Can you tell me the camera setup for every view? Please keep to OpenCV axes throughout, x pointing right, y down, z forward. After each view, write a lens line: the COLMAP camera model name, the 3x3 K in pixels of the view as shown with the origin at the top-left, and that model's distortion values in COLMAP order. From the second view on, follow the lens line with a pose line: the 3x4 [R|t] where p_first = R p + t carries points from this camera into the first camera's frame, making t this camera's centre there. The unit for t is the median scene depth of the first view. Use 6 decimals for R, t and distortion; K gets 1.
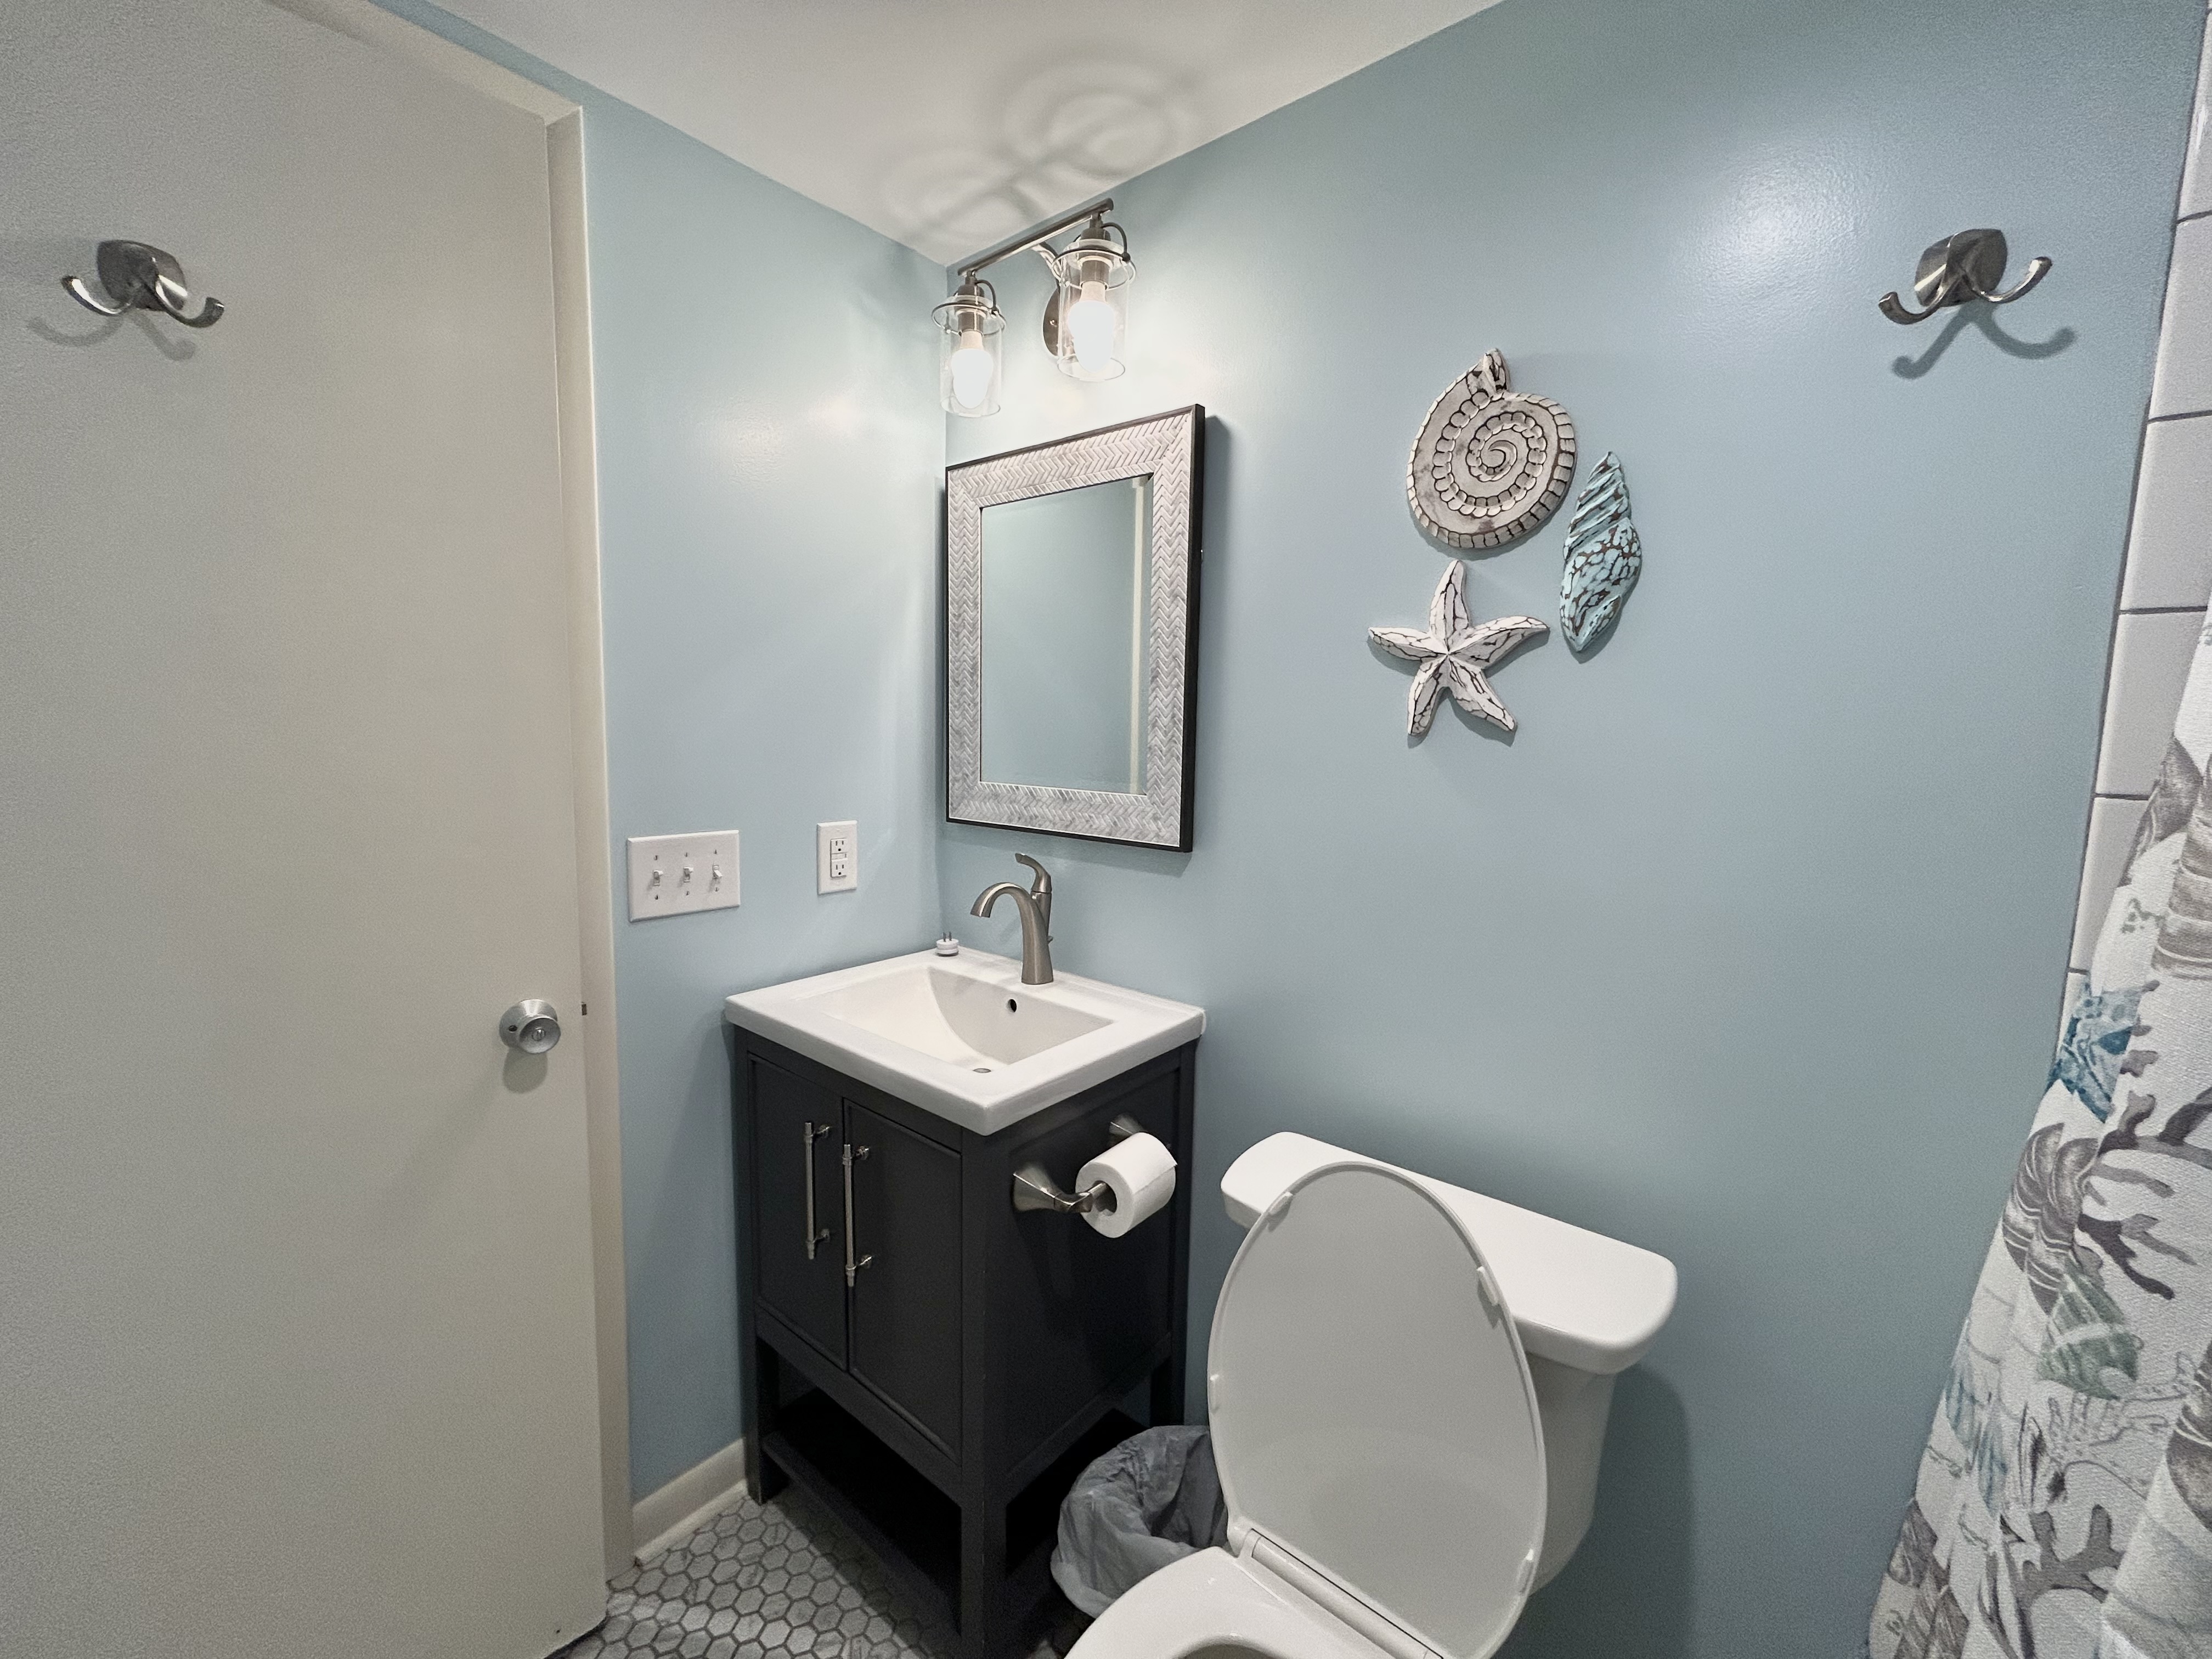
lens RADIAL K [[897.2, 0, 1082.6], [0, 897.2, 820.5], [0, 0, 1]] dist [-0.002254, 0.001243]
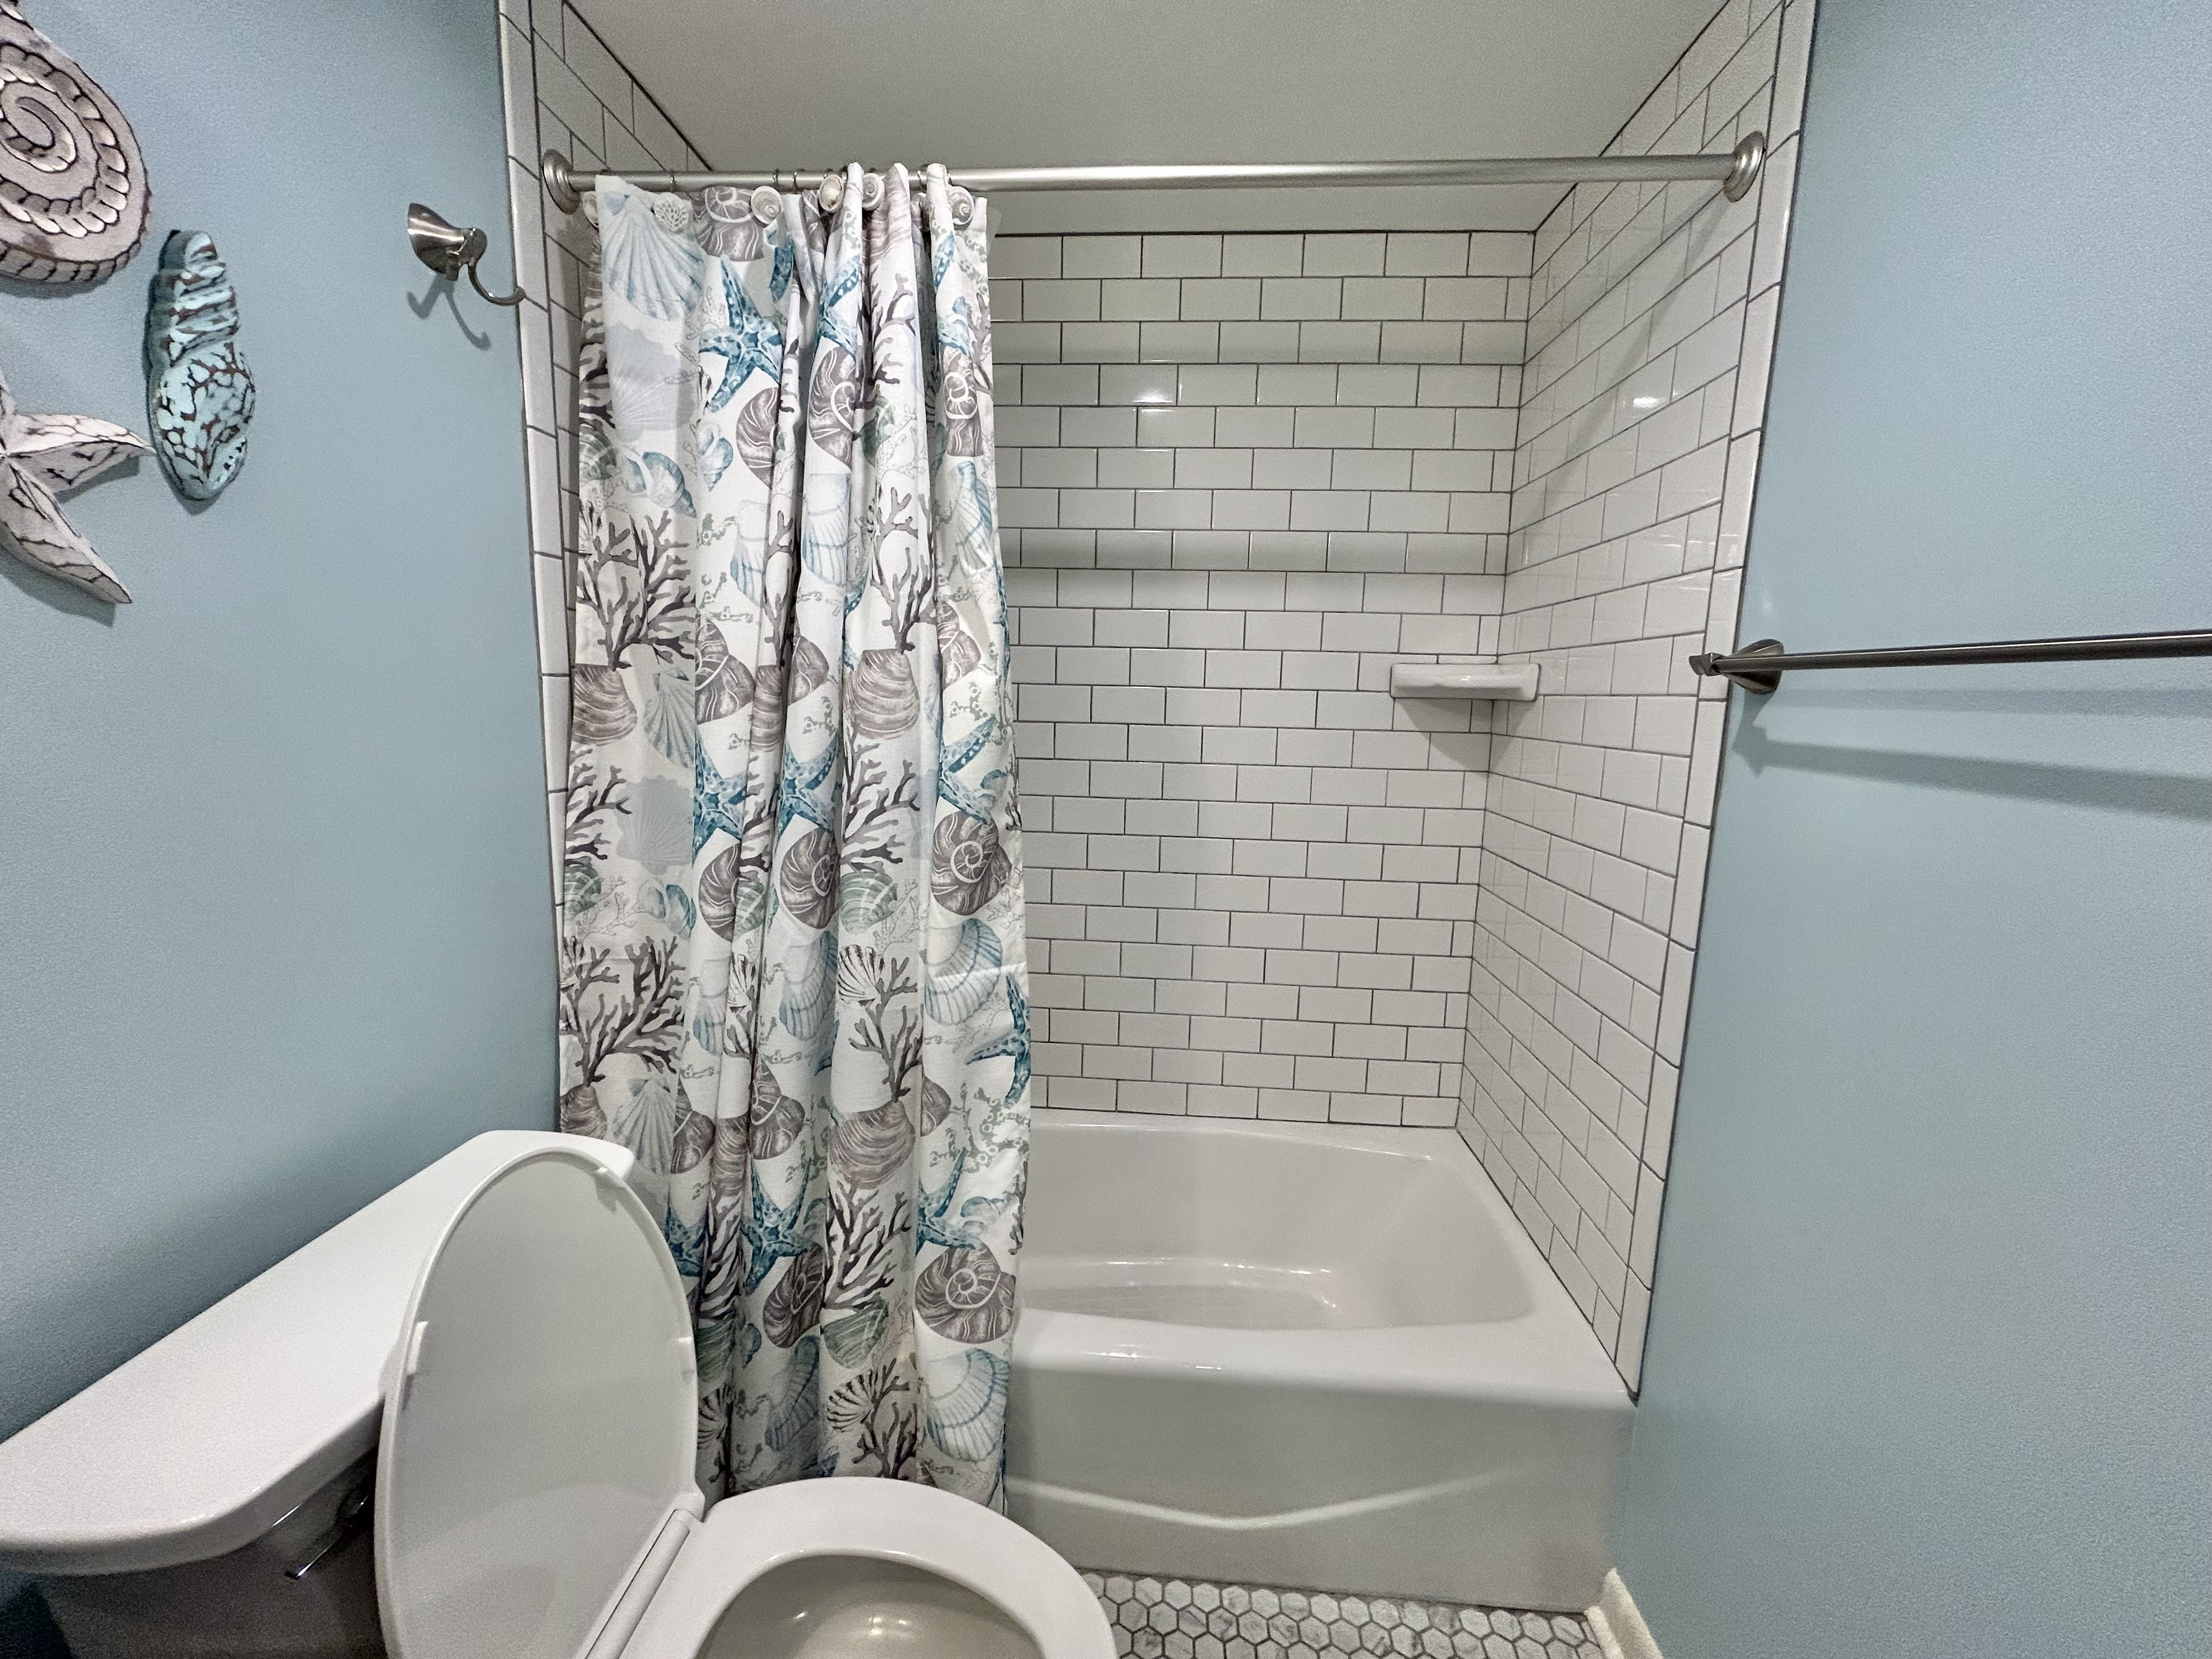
lens RADIAL K [[897.2, 0, 1100.2], [0, 897.2, 822.0], [0, 0, 1]] dist [-0.002254, 0.001243]
pose [[-0.602443, -0.150943, 0.783759, -0.489433], [0.048323, 0.973256, 0.224582, -0.058298], [-0.796697, 0.173172, -0.579038, 0.856042]]
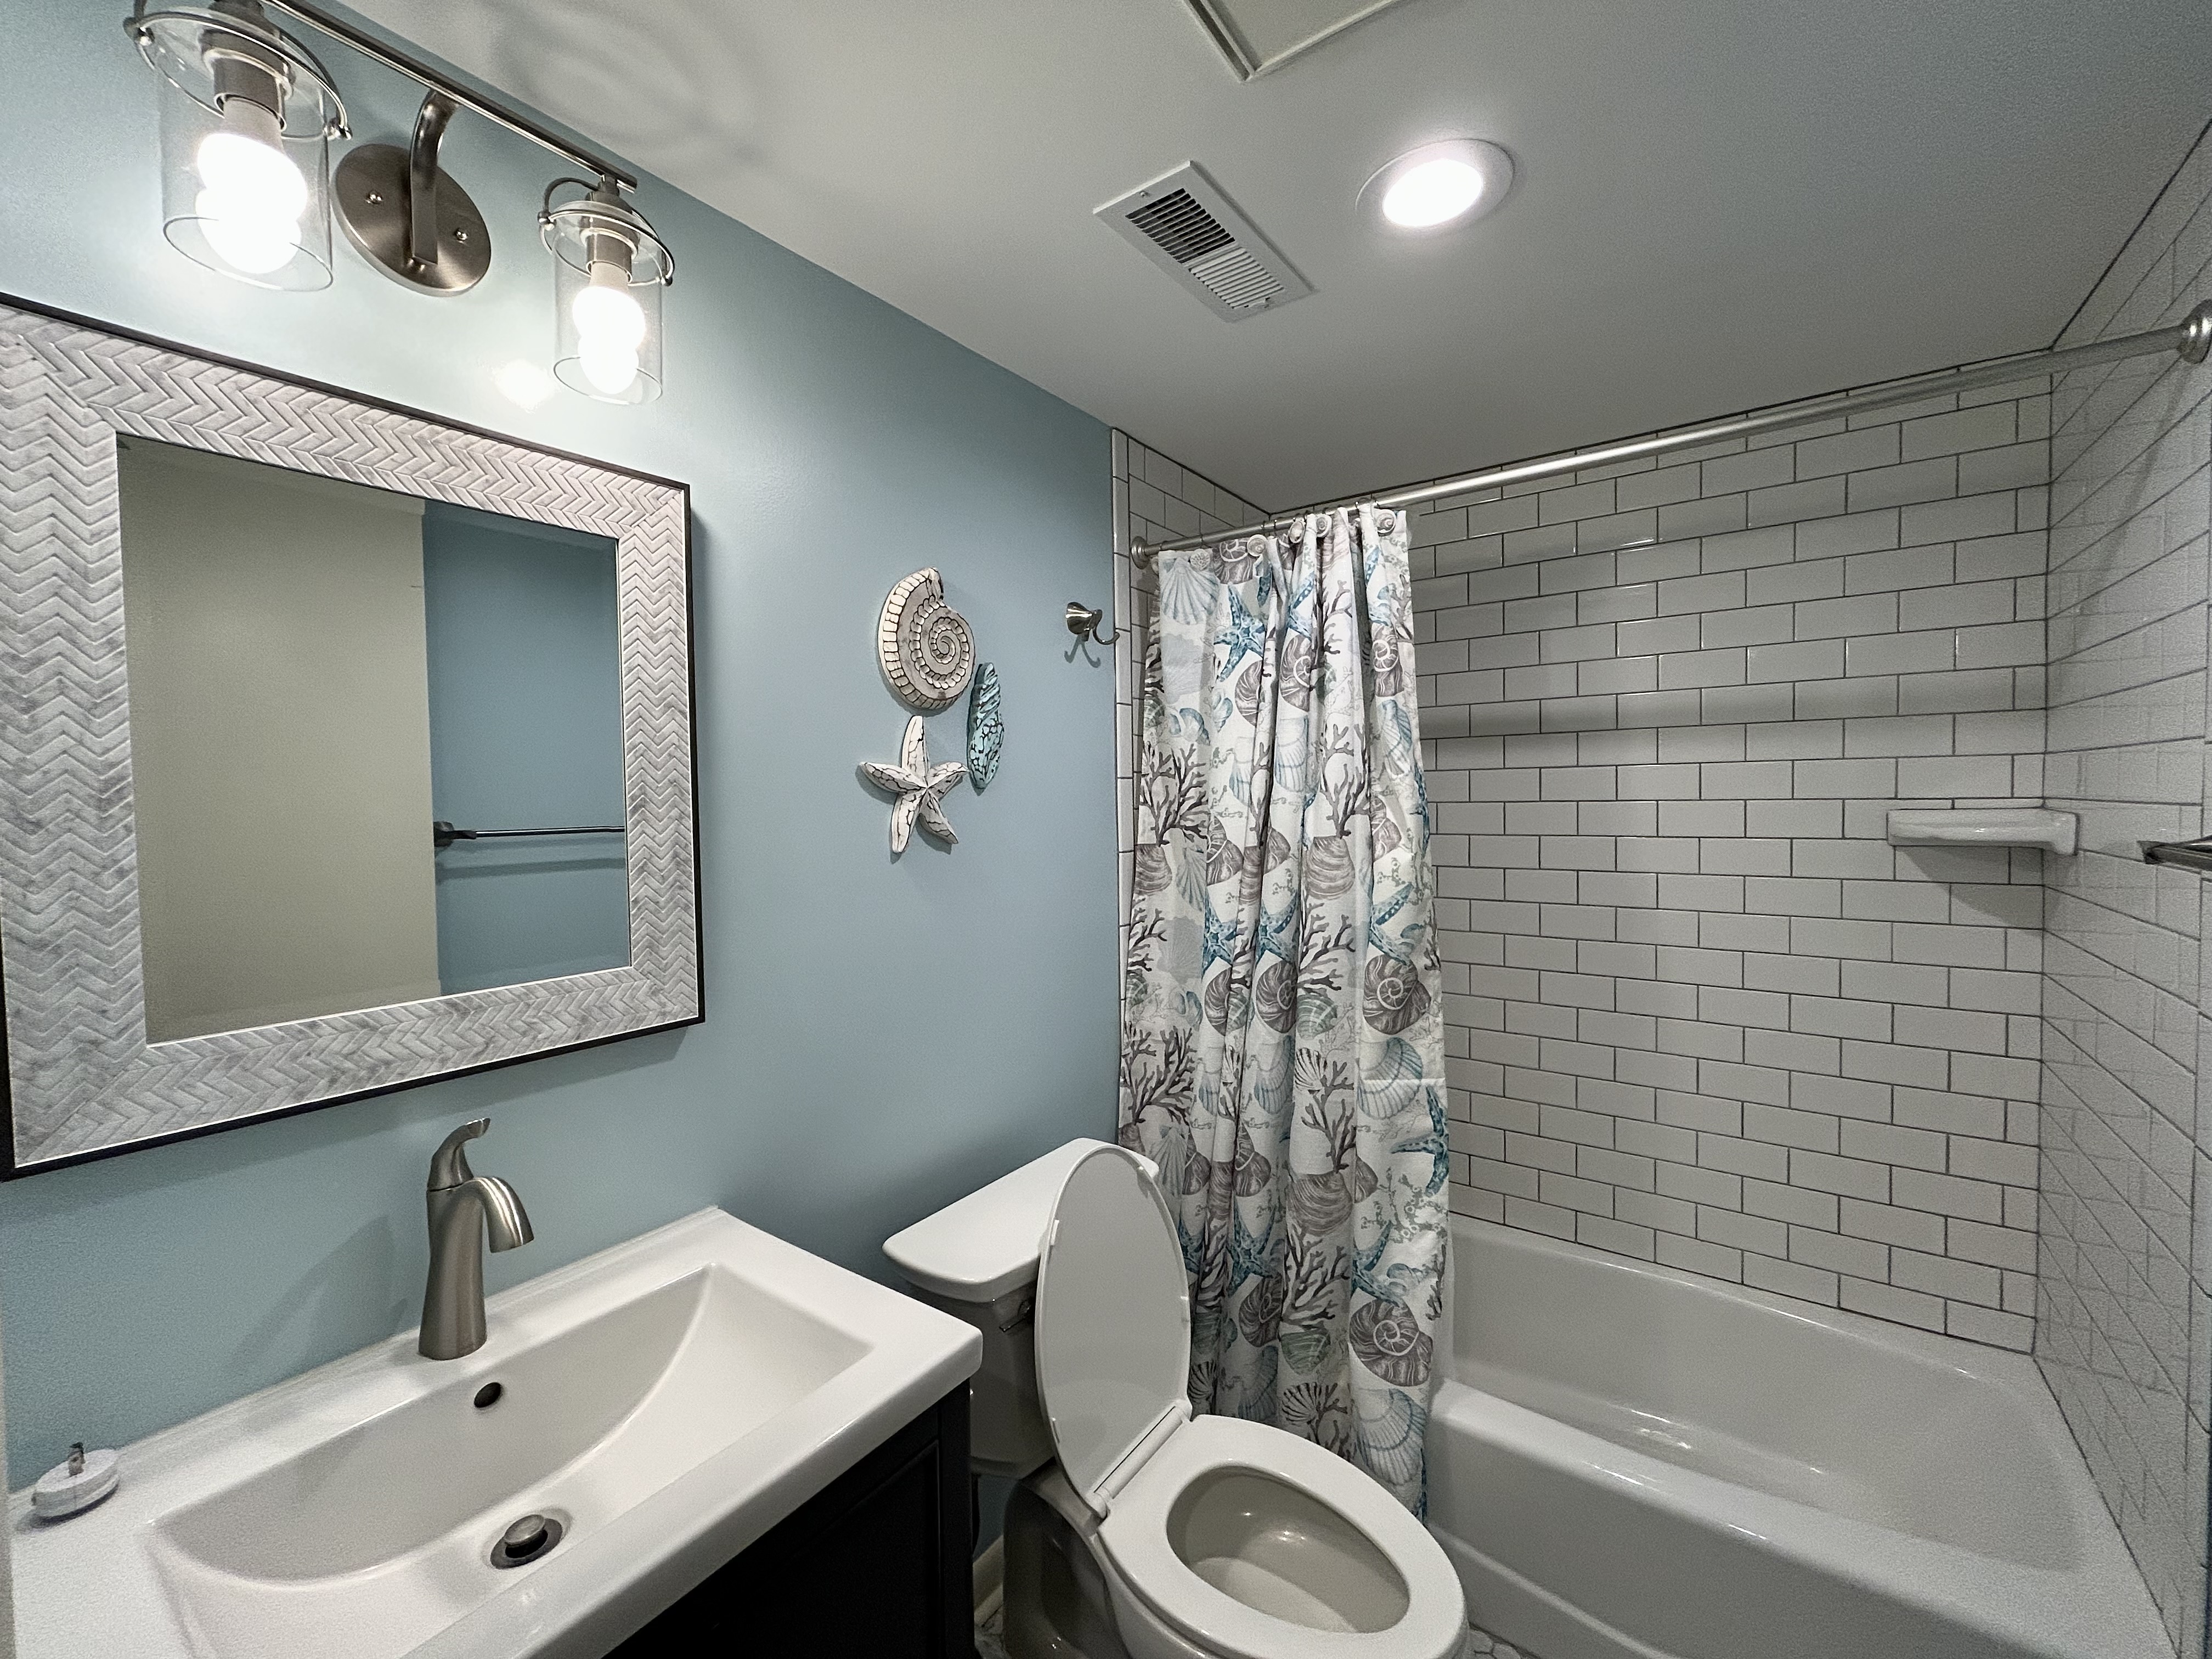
lens RADIAL K [[897.2, 0, 1095.4], [0, 897.2, 823.7], [0, 0, 1]] dist [-0.002254, 0.001243]
pose [[-0.078411, -0.053872, 0.995464, -0.929346], [0.123629, 0.990306, 0.063331, -0.194242], [-0.989226, 0.128034, -0.070991, 0.896861]]
